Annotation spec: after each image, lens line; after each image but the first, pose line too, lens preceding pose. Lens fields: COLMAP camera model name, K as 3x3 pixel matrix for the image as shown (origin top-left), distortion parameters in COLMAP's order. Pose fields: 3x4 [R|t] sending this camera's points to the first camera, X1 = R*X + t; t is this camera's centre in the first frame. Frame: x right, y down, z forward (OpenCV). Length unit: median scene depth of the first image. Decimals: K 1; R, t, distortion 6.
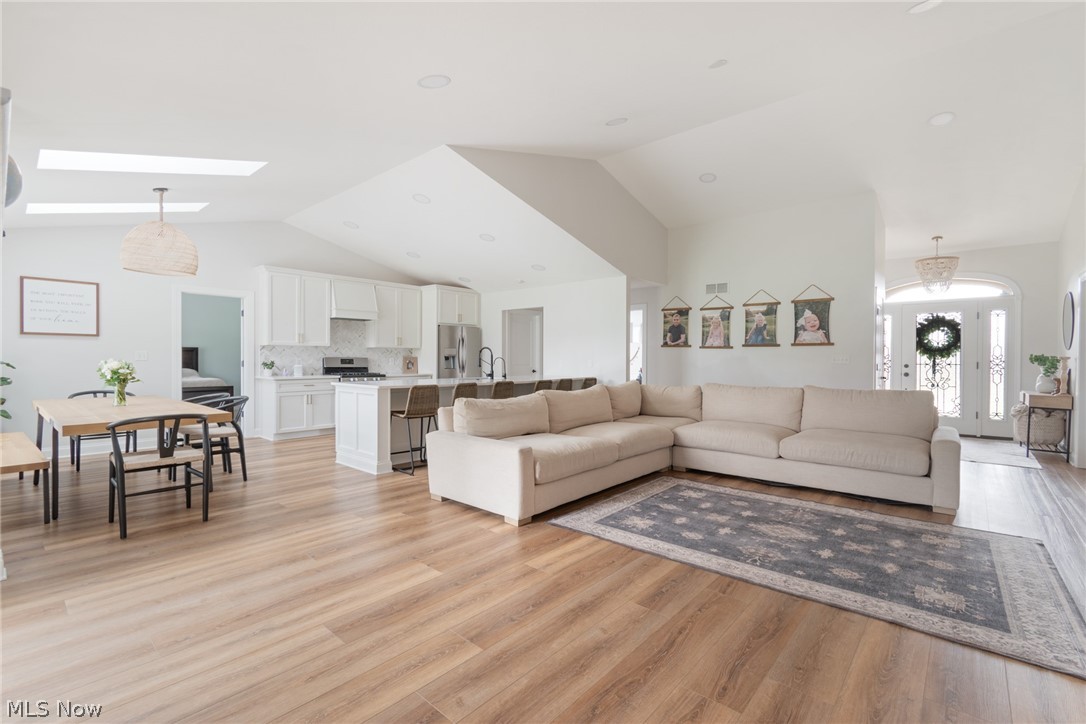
lens RADIAL K [[483.3, 0, 546.2], [0, 483.3, 357.3], [0, 0, 1]] dist [-0.000967, -0.000175]
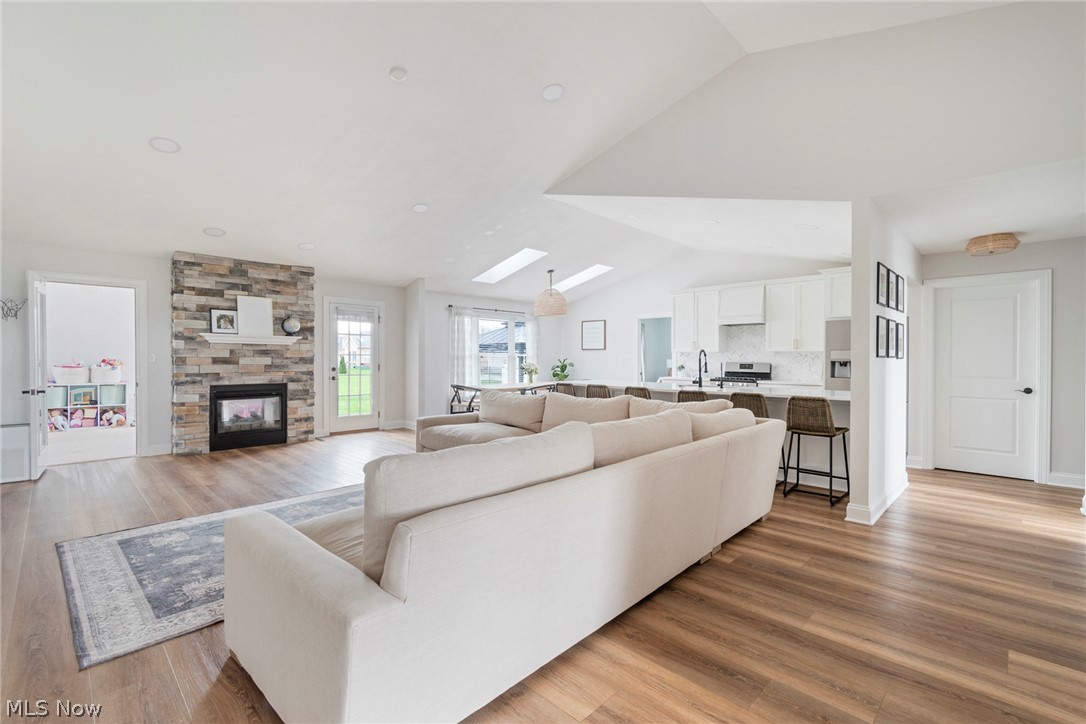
lens RADIAL K [[483.3, 0, 540.9], [0, 483.3, 362.3], [0, 0, 1]] dist [-0.000967, -0.000175]
pose [[-0.060677, 0.000640, -0.998157, 0.707284], [-0.005345, 0.999985, 0.000966, 0.001597], [0.998143, 0.005394, -0.060673, 0.714191]]
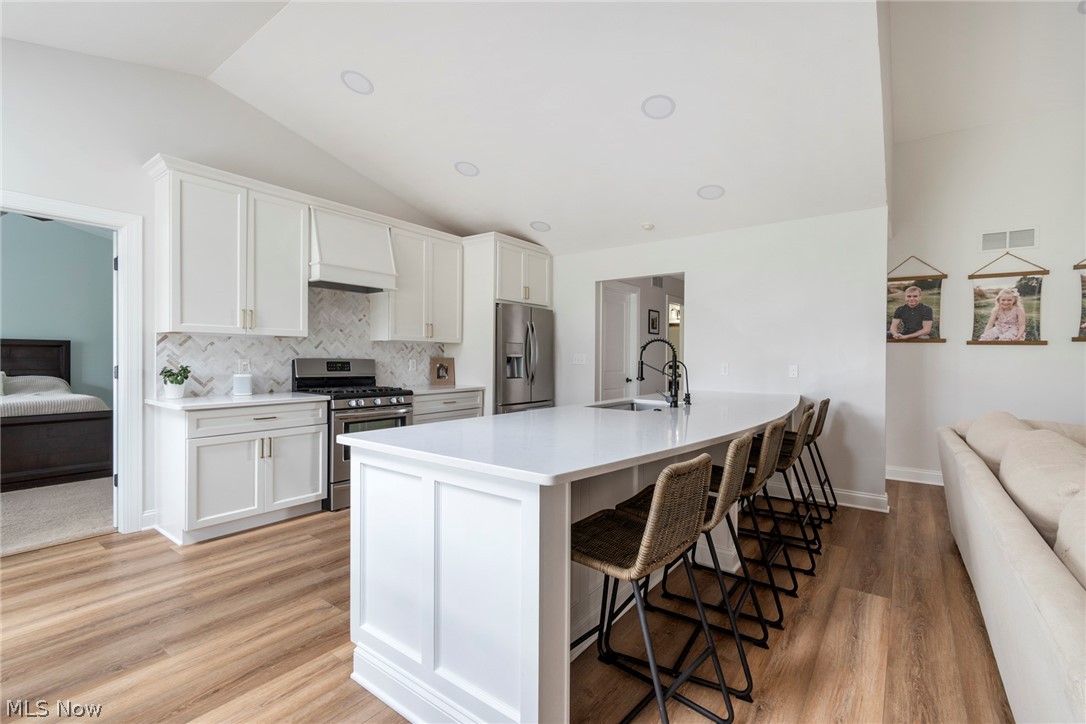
lens RADIAL K [[483.3, 0, 544.8], [0, 483.3, 360.0], [0, 0, 1]] dist [-0.000967, -0.000175]
pose [[0.997163, 0.002031, 0.075250, -0.253292], [-0.002447, 0.999982, 0.005434, -0.002088], [-0.075238, -0.005602, 0.997150, 0.506708]]
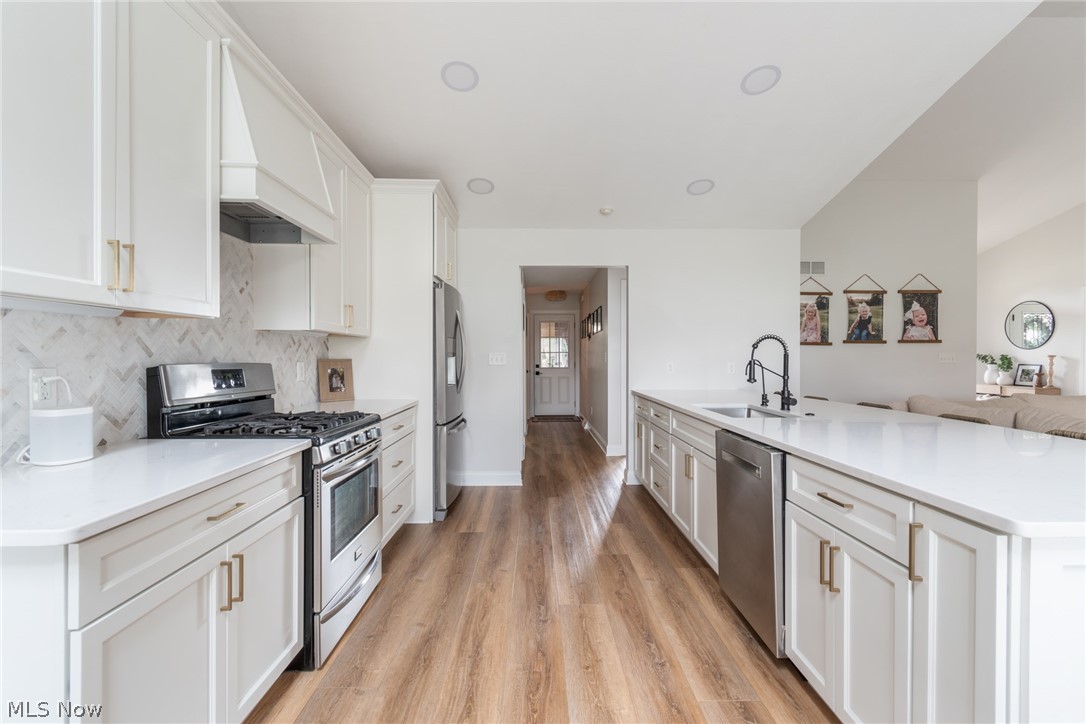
lens RADIAL K [[483.3, 0, 538.4], [0, 483.3, 363.9], [0, 0, 1]] dist [-0.000967, -0.000175]
pose [[0.743529, -0.015063, 0.668534, -0.524963], [0.003200, 0.999815, 0.018968, -0.004763], [-0.668696, -0.011964, 0.743439, 0.769332]]
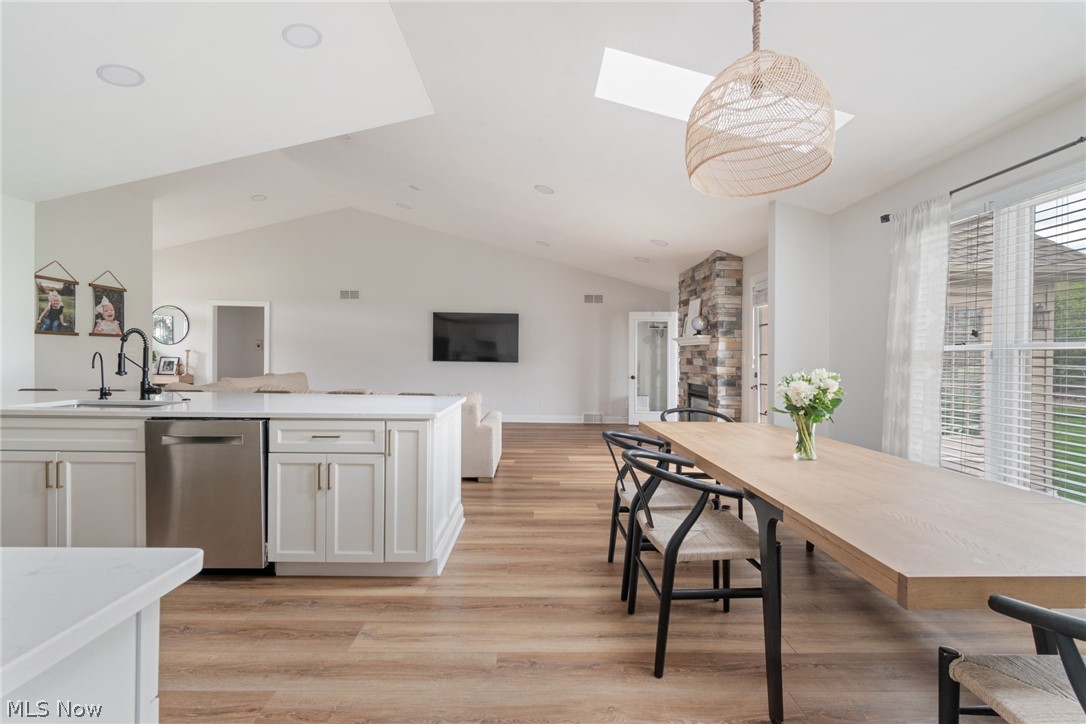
lens RADIAL K [[483.3, 0, 548.3], [0, 483.3, 359.7], [0, 0, 1]] dist [-0.000967, -0.000175]
pose [[-0.676281, -0.019450, 0.736387, -0.658447], [-0.017849, 0.999791, 0.010015, -0.004314], [-0.736427, -0.006371, -0.676487, 0.954321]]
